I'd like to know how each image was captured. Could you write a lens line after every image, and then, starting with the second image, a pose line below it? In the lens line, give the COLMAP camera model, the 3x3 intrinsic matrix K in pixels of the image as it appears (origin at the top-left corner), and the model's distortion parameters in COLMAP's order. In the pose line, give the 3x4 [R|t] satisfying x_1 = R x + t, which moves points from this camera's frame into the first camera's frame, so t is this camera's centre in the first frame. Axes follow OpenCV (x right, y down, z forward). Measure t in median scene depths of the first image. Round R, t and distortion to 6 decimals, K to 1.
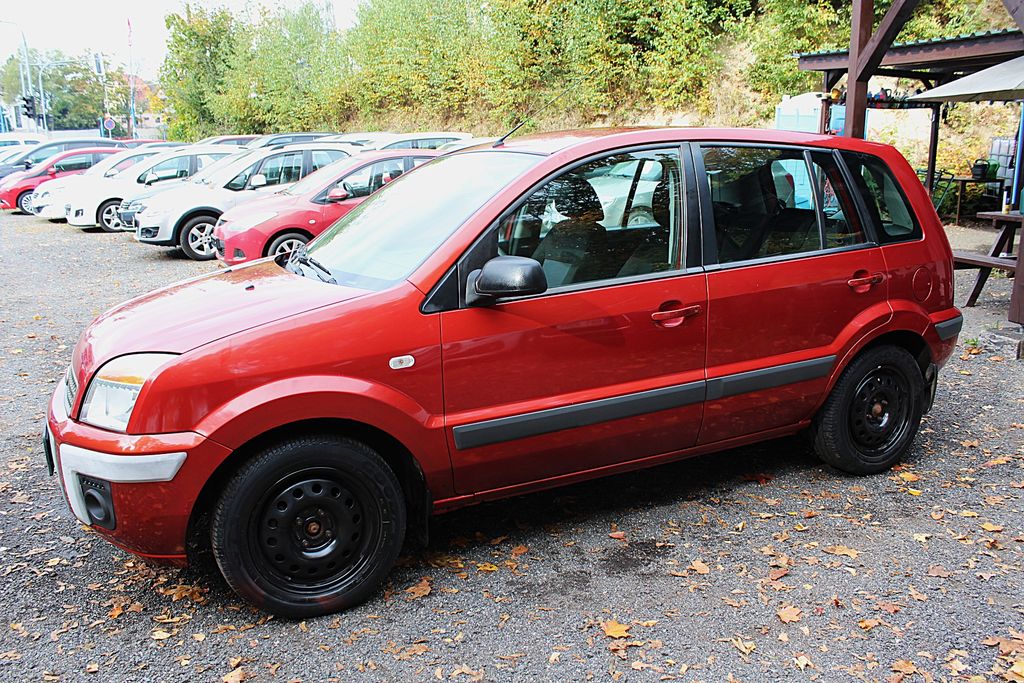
lens RADIAL K [[852.3, 0, 512.0], [0, 852.3, 341.5], [0, 0, 1]] dist [-0.169347, 0.152934]
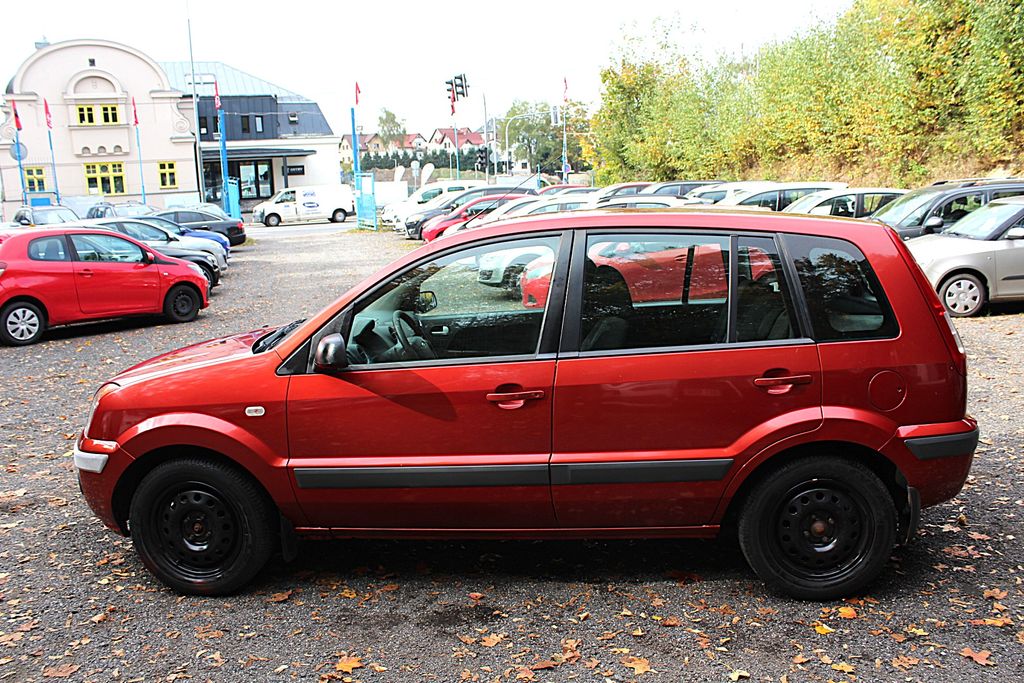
lens RADIAL K [[852.3, 0, 512.0], [0, 852.3, 341.5], [0, 0, 1]] dist [-0.169347, 0.152934]
pose [[0.859612, 0.072204, -0.505820, 0.623287], [-0.095988, 0.995159, -0.021071, -0.067675], [0.501850, 0.066666, 0.862382, 0.073201]]
